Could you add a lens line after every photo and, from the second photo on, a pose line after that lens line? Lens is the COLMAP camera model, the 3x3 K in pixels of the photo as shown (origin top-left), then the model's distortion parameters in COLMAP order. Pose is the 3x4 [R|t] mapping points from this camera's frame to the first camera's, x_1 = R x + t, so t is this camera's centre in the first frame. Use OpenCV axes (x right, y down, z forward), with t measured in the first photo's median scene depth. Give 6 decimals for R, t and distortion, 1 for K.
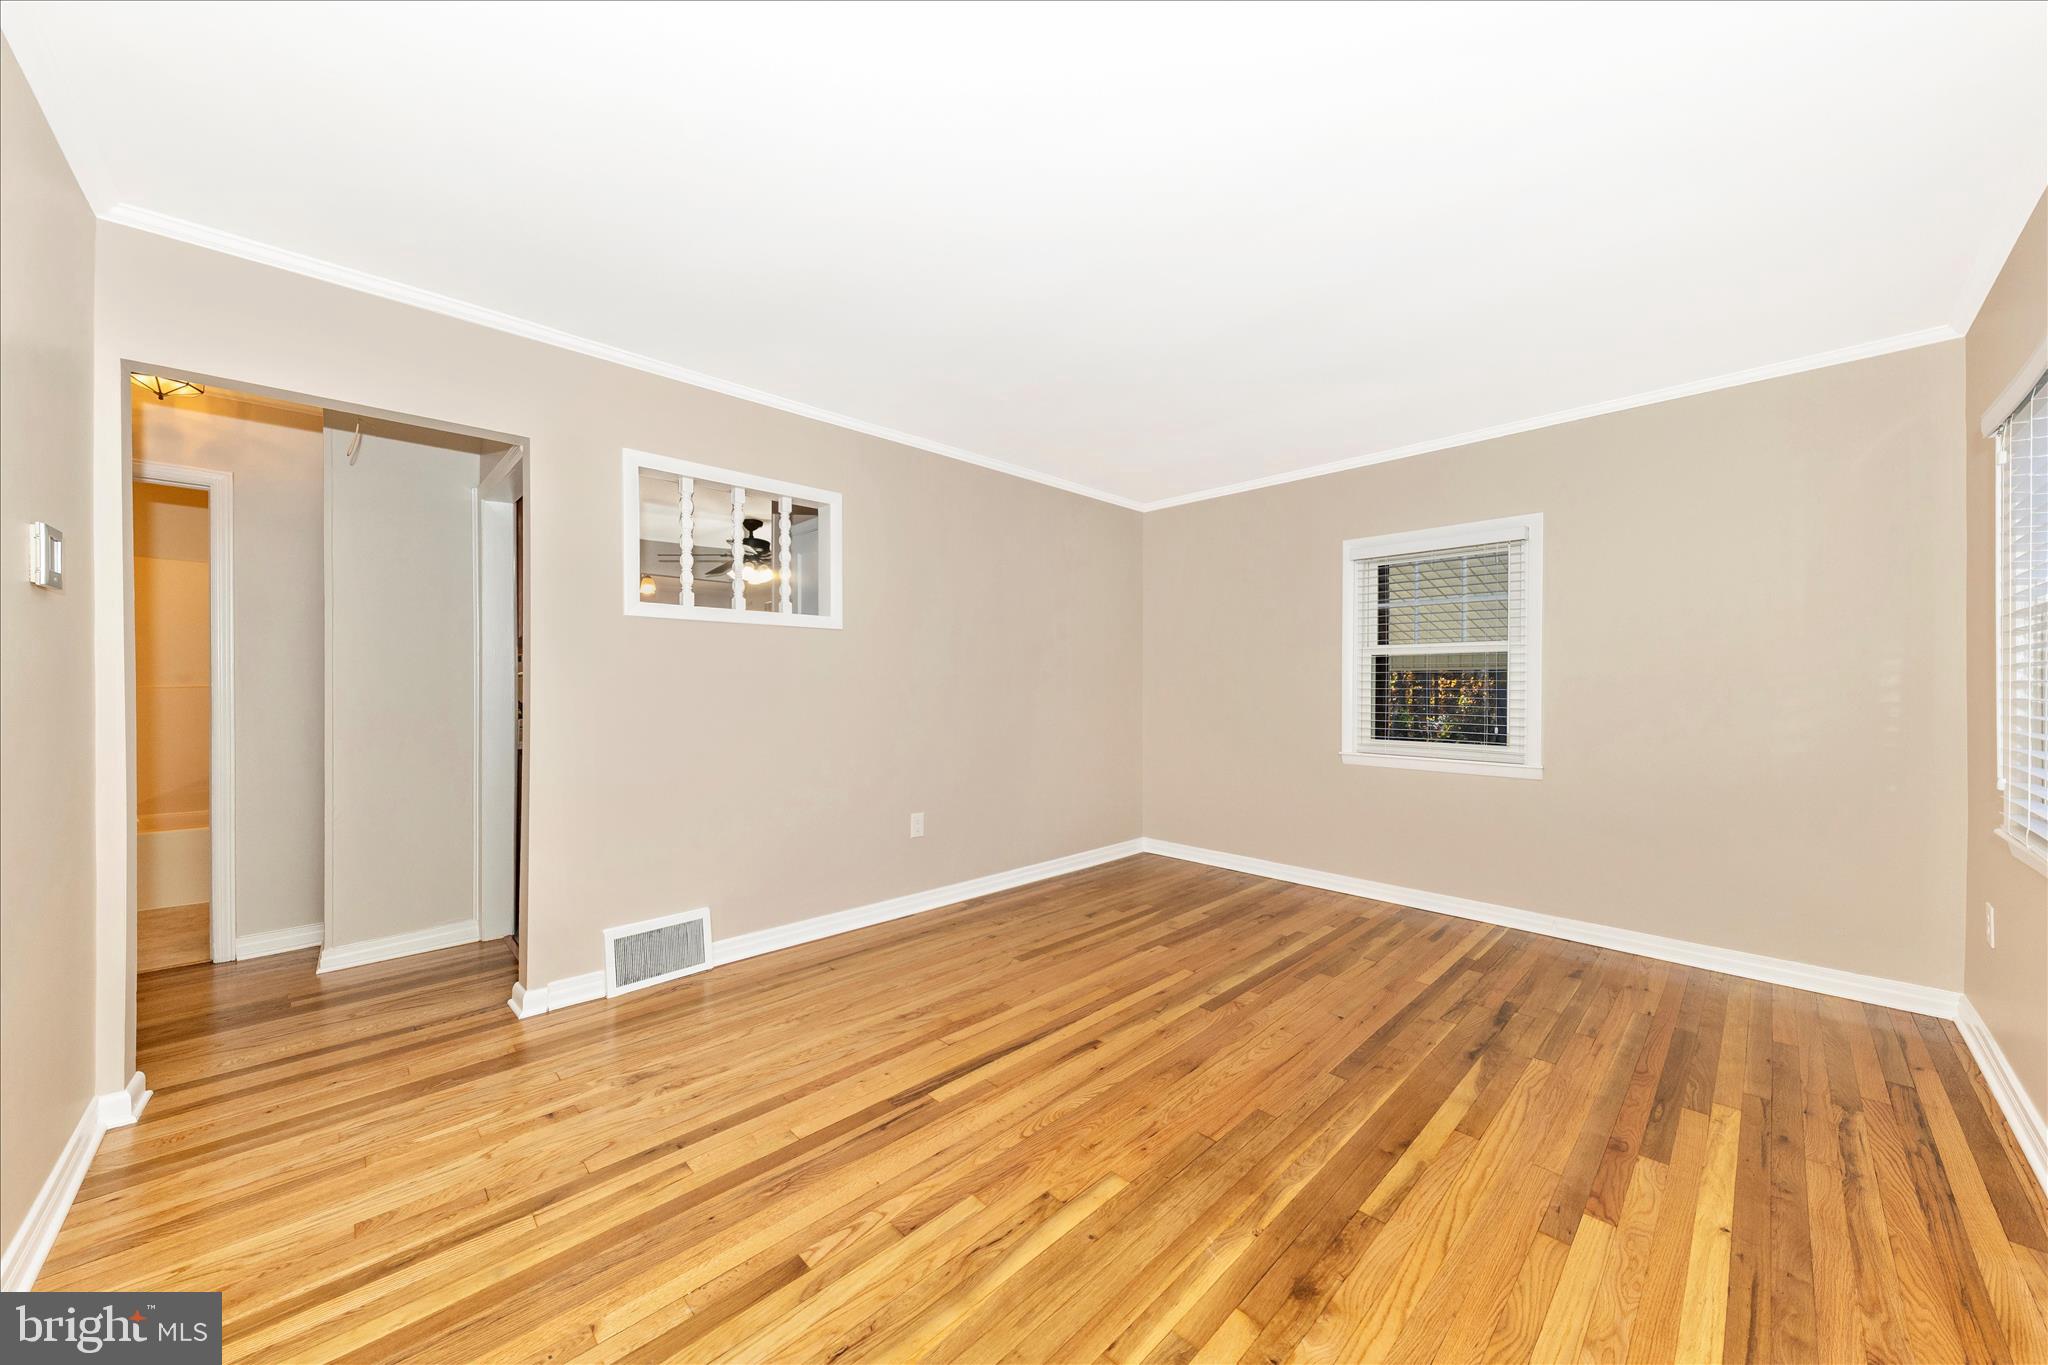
lens RADIAL K [[720.3, 0, 1016.8], [0, 720.3, 691.2], [0, 0, 1]] dist [0.011442, -0.002117]
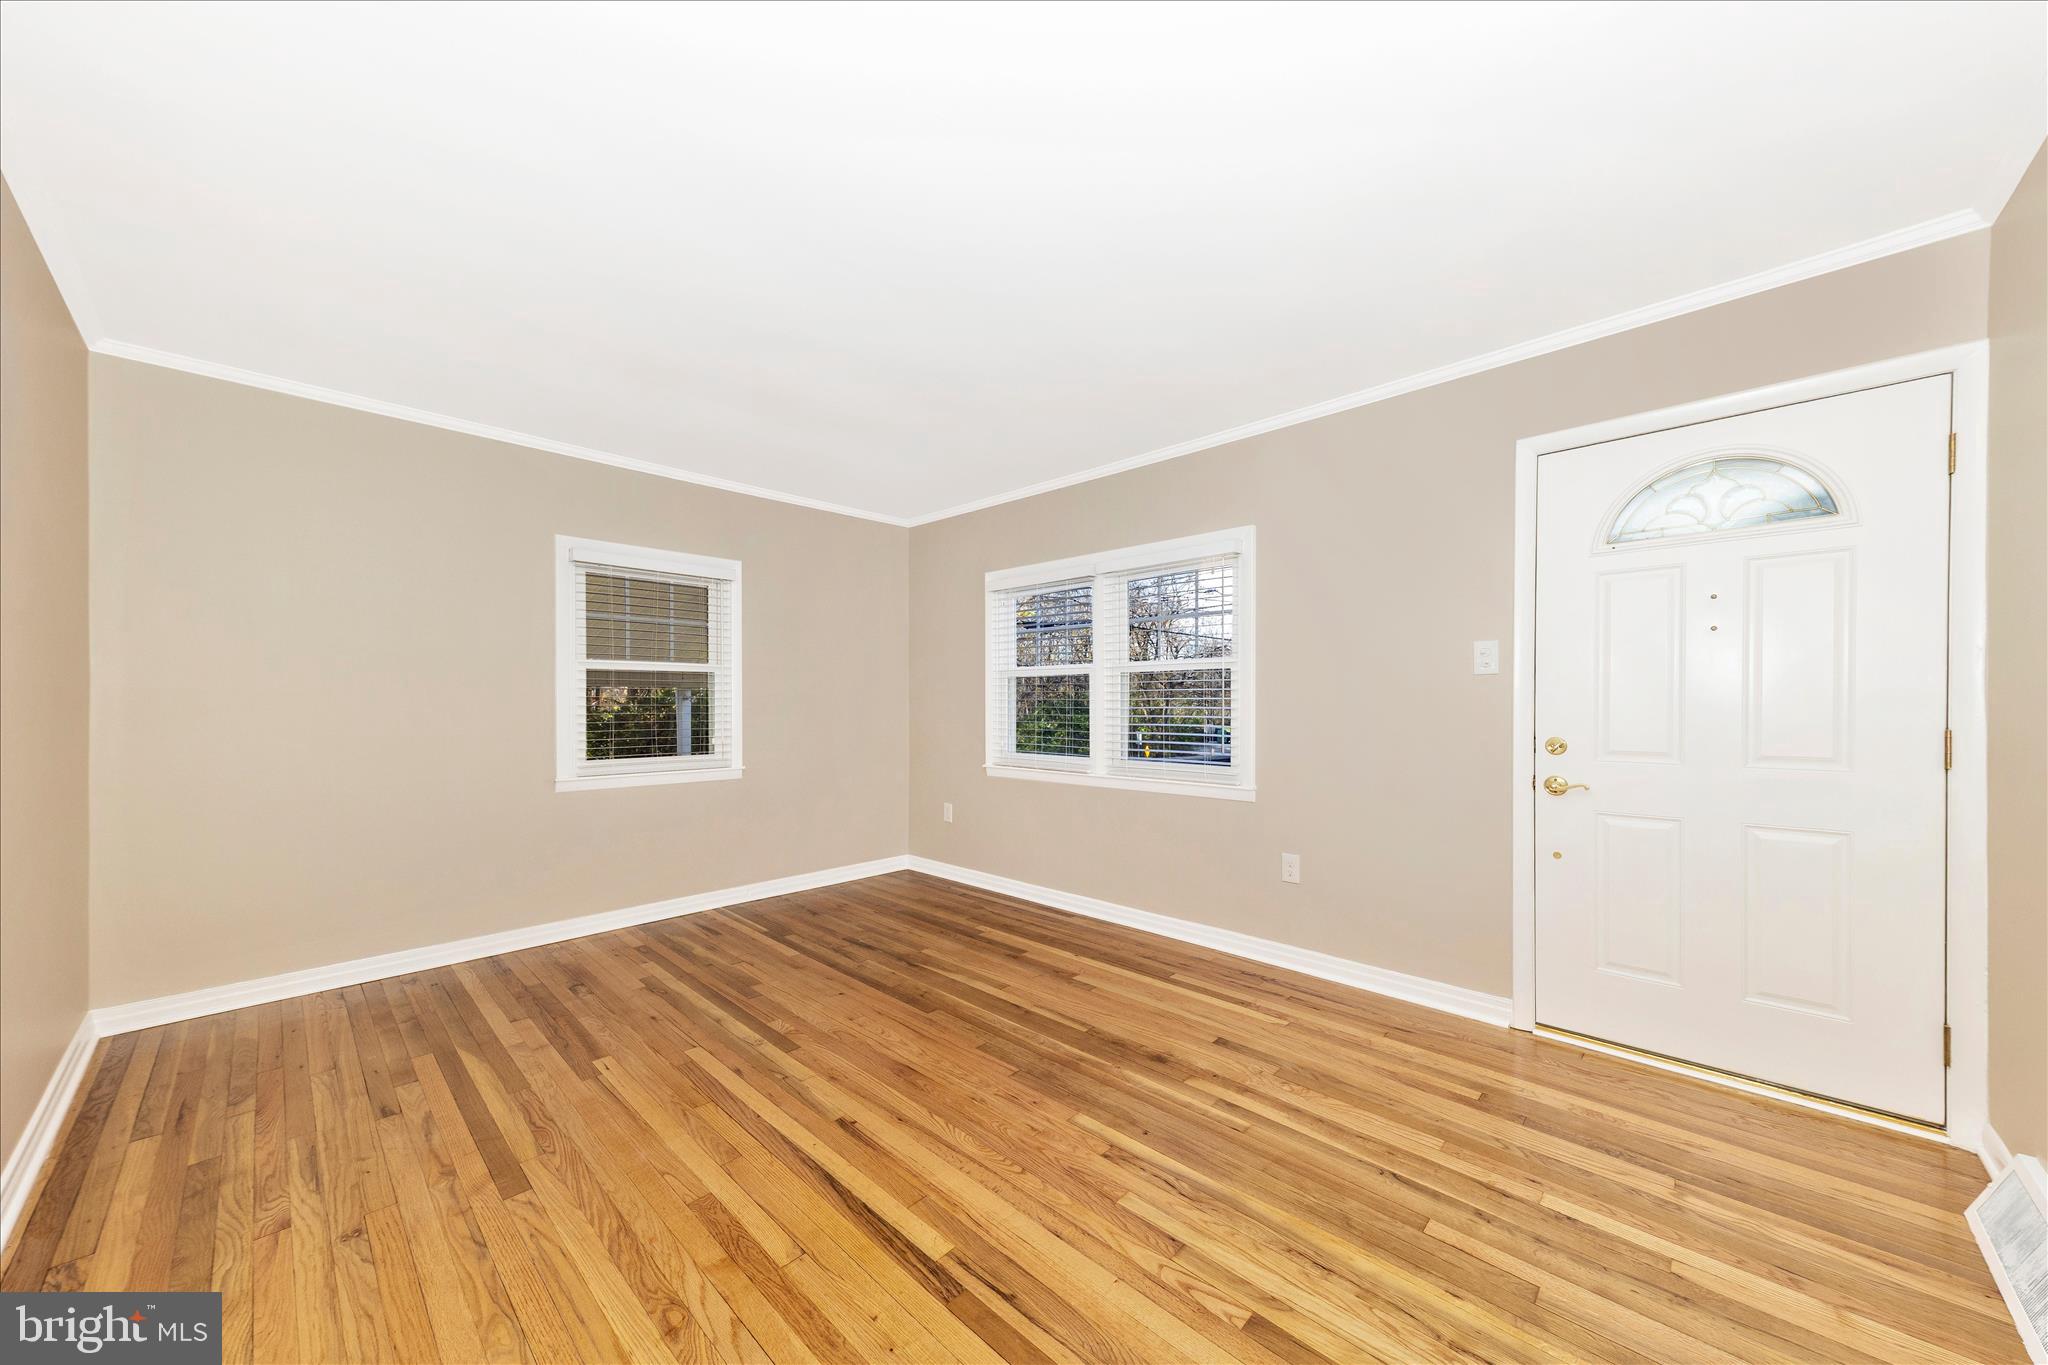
lens RADIAL K [[720.3, 0, 1023.3], [0, 720.3, 696.3], [0, 0, 1]] dist [0.011442, -0.002117]
pose [[-0.048464, 0.006970, 0.998801, -0.702180], [0.009353, 0.999935, -0.006524, -0.005718], [-0.998781, 0.009026, -0.048526, 0.766427]]
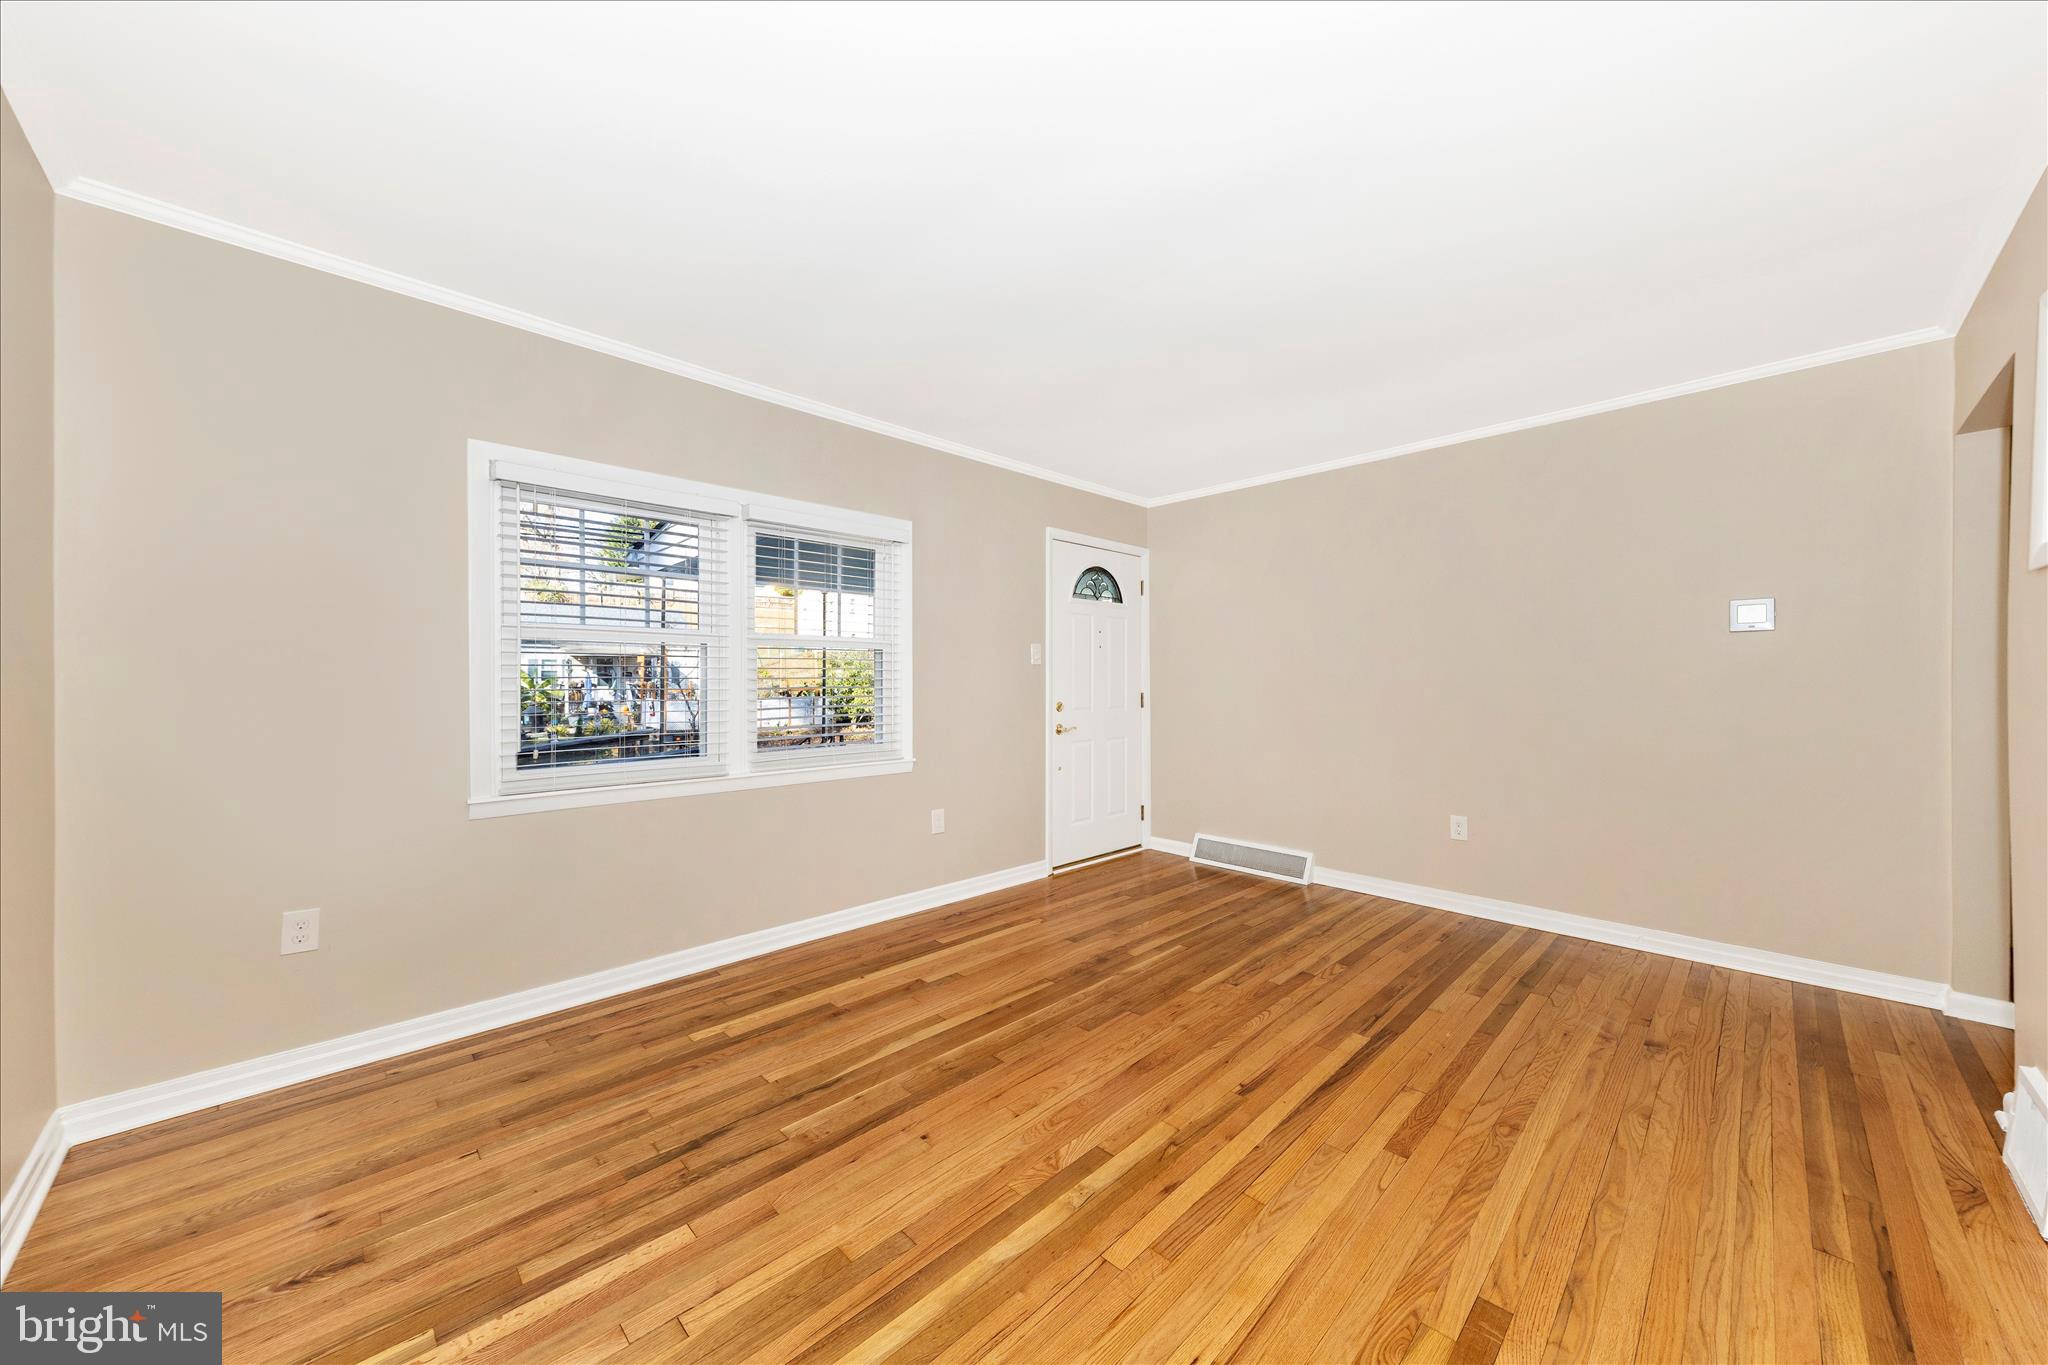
lens RADIAL K [[720.3, 0, 1043.9], [0, 720.3, 677.1], [0, 0, 1]] dist [0.011442, -0.002117]
pose [[-0.999507, -0.002650, -0.031299, 0.351250], [-0.002771, 0.999989, 0.003847, -0.014728], [0.031288, 0.003932, -0.999503, 1.731665]]
